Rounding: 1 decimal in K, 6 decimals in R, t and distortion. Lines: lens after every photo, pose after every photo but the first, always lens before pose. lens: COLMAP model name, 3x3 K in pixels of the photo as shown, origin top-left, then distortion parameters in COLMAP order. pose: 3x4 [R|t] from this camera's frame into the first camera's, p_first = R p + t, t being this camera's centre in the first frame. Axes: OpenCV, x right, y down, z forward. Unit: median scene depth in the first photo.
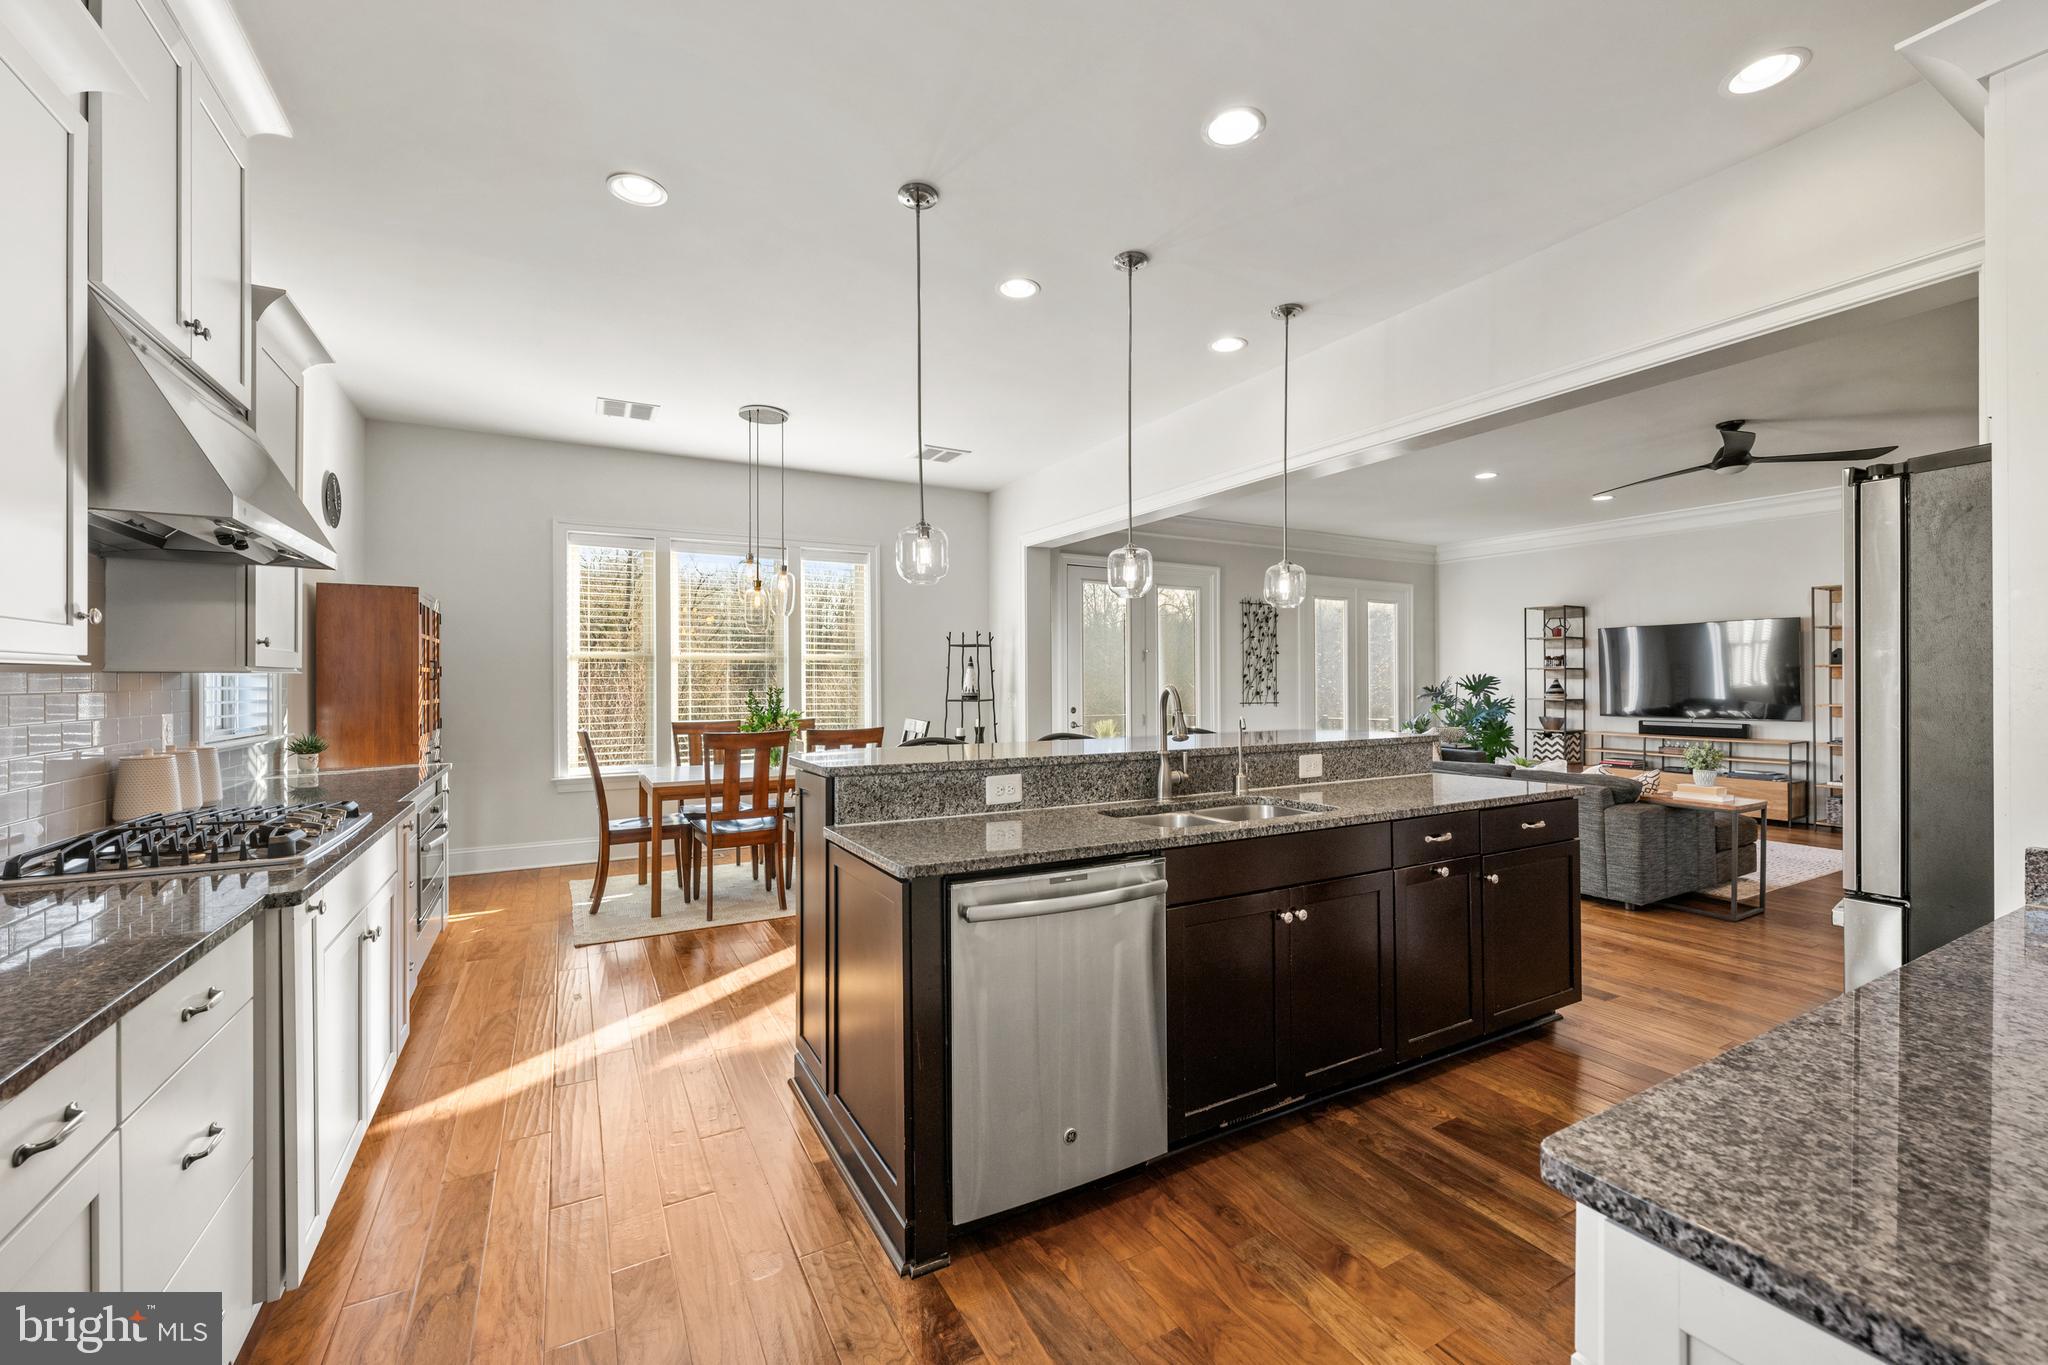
lens RADIAL K [[830.7, 0, 1034.5], [0, 830.7, 682.8], [0, 0, 1]] dist [0.002508, -0.001242]
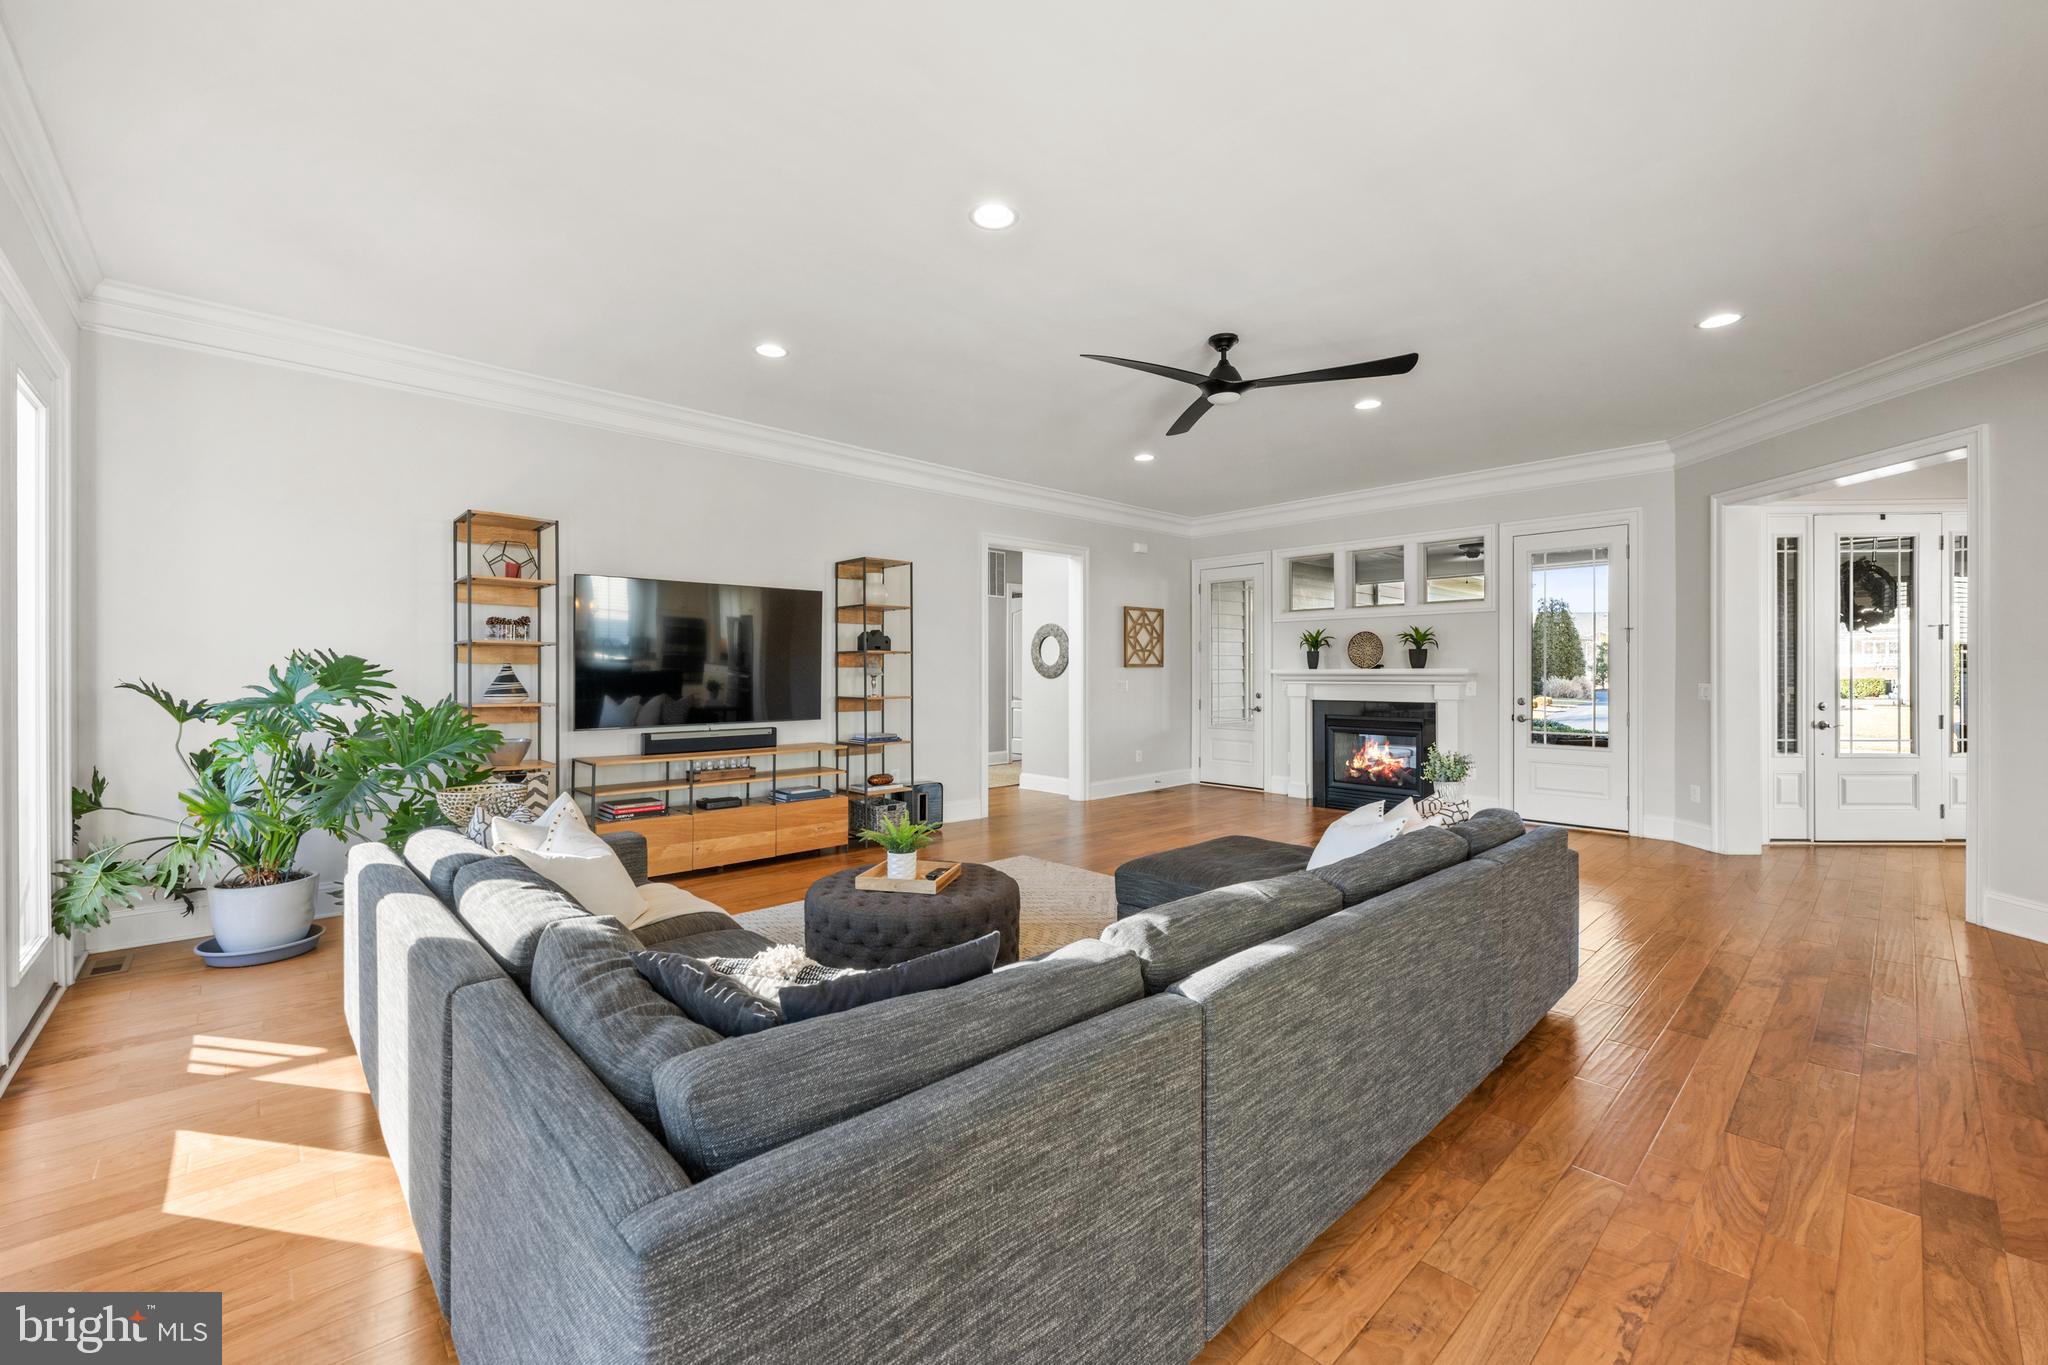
lens RADIAL K [[830.7, 0, 1022.3], [0, 830.7, 676.3], [0, 0, 1]] dist [0.002508, -0.001242]
pose [[-0.222020, -0.003353, 0.975036, 0.073988], [0.001071, 0.999993, 0.003683, 0.001469], [-0.975041, 0.001862, -0.222015, 0.866616]]
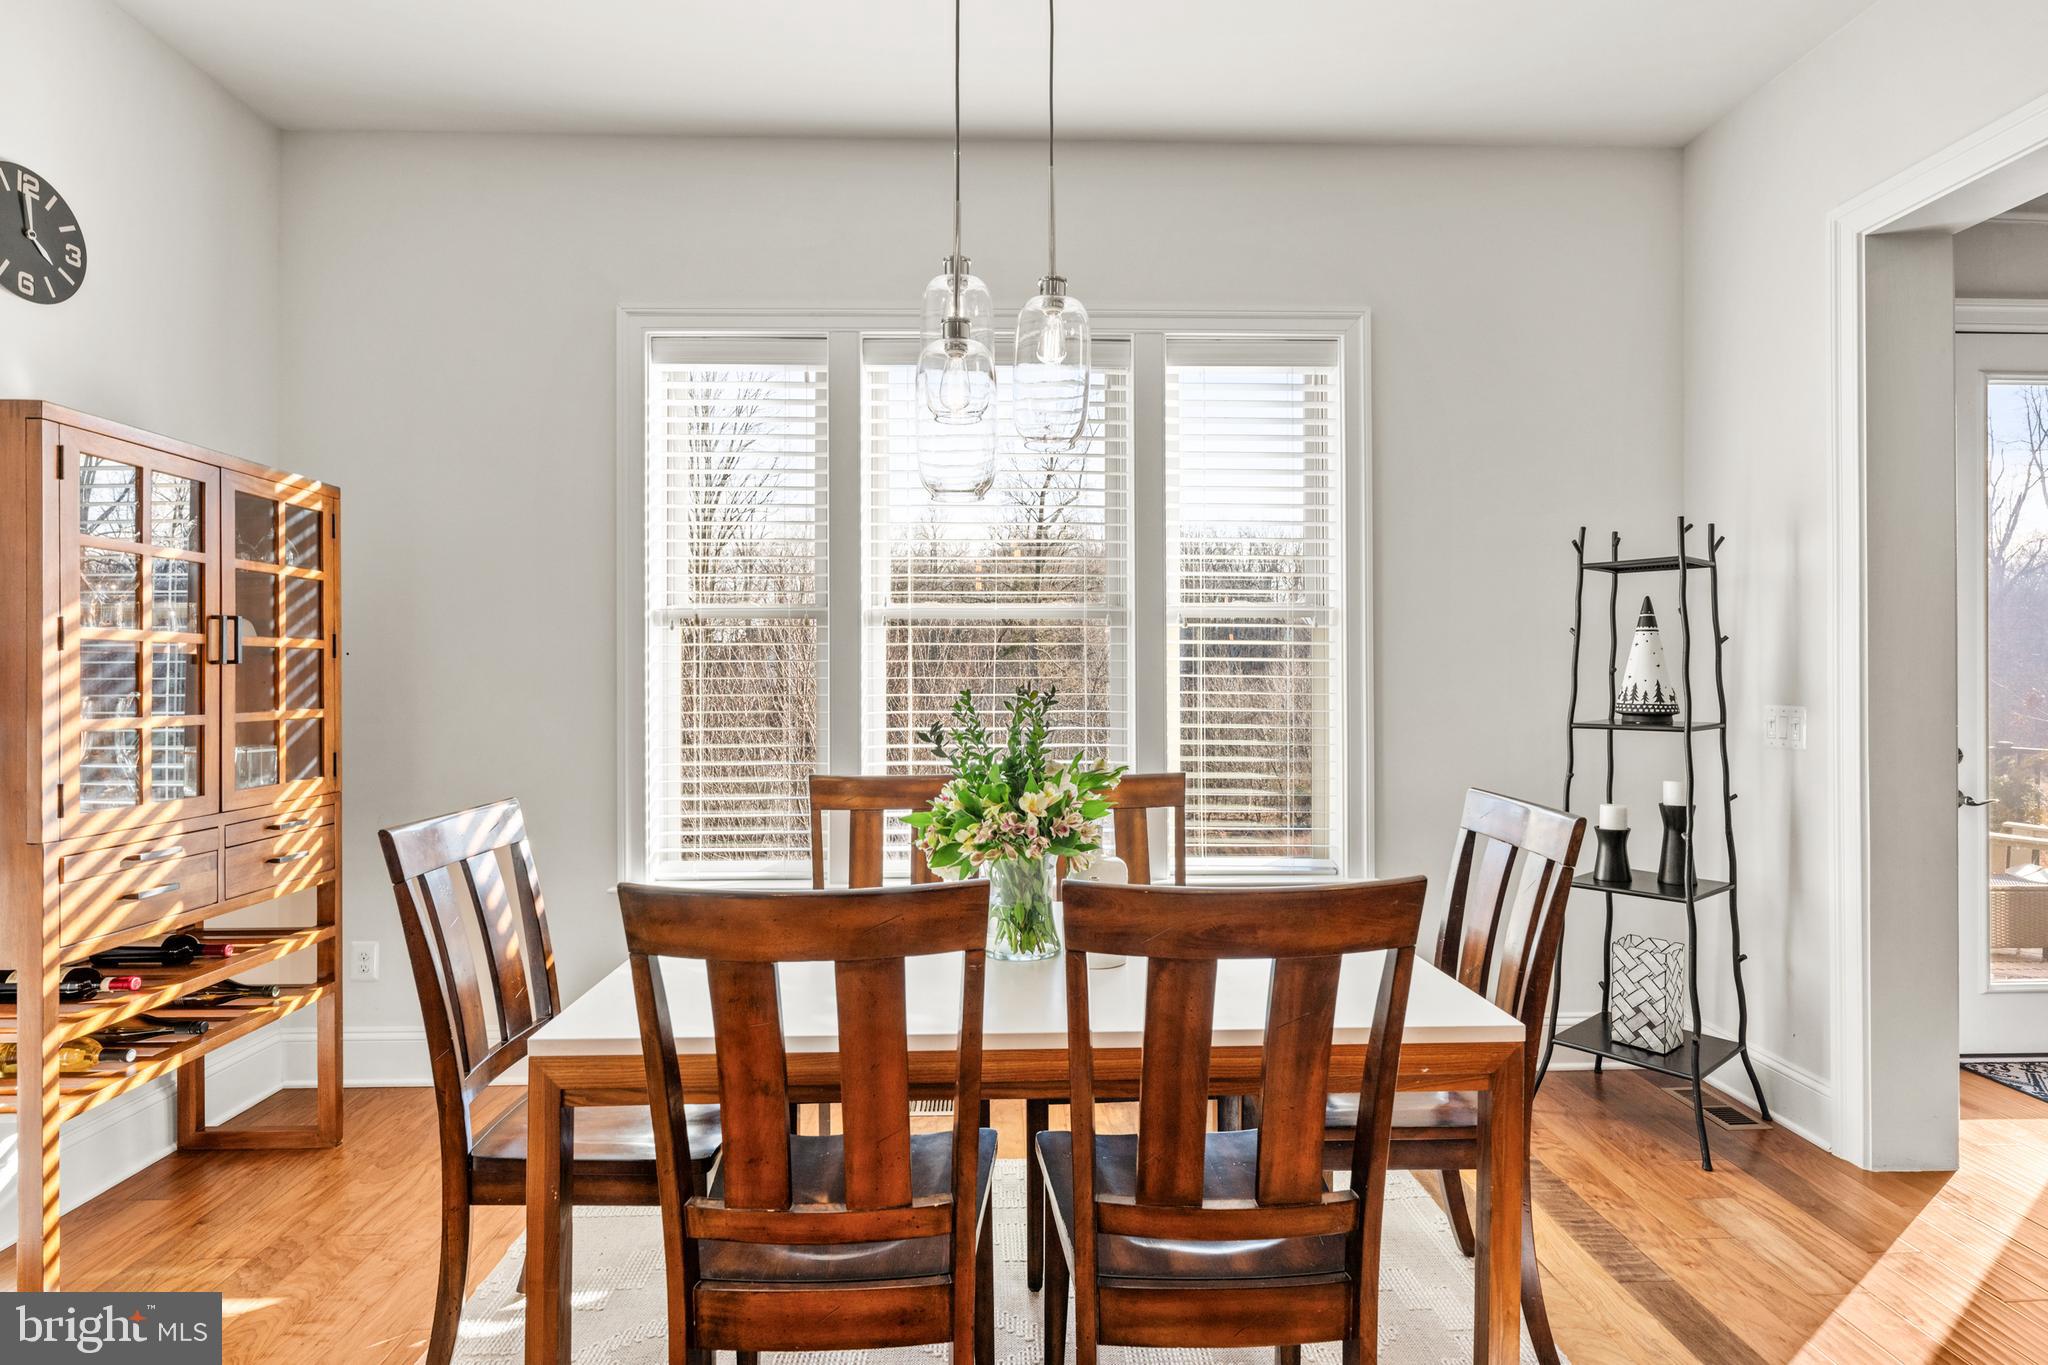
lens RADIAL K [[1021.9, 0, 1030.7], [0, 1021.9, 674.1], [0, 0, 1]] dist [0.000898, -0.000011]
pose [[0.882660, 0.000955, -0.470011, -0.085014], [-0.001637, 0.999998, -0.001043, 0.000621], [0.470009, 0.001690, 0.882660, 0.422661]]
